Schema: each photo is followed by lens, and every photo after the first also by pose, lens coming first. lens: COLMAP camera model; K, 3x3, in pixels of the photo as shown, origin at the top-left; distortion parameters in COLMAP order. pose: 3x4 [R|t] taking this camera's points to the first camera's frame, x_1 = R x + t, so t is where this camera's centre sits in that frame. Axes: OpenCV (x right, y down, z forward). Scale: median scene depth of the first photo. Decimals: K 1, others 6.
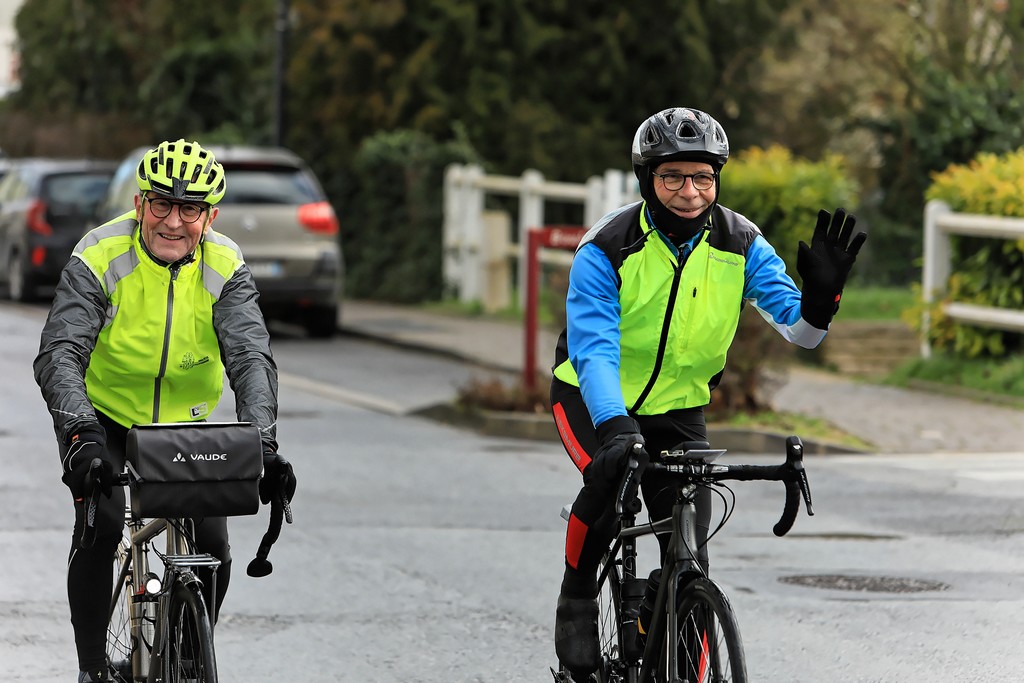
lens RADIAL K [[4015.0, 0, 512.0], [0, 4015.0, 341.5], [0, 0, 1]] dist [-0.354799, -2.654528]
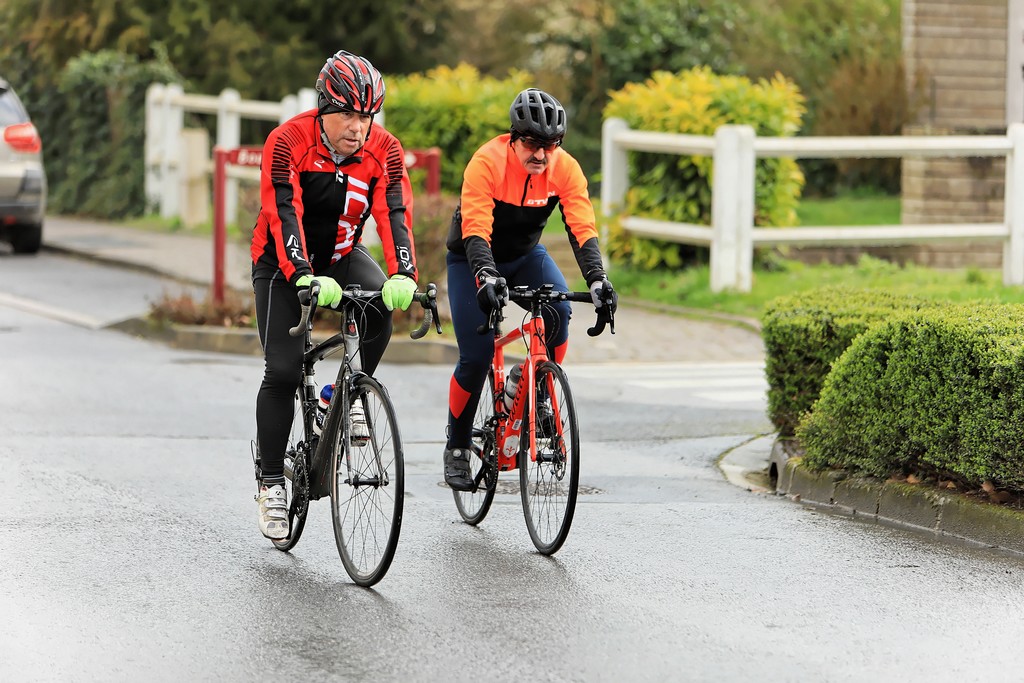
lens RADIAL K [[4535.1, 0, 512.0], [0, 4535.1, 341.5], [0, 0, 1]] dist [-0.476225, -11.325995]
pose [[0.999350, -0.006935, 0.035366, 0.037396], [0.006035, 0.999657, 0.025490, -0.007366], [-0.035531, -0.025260, 0.999049, -0.167006]]
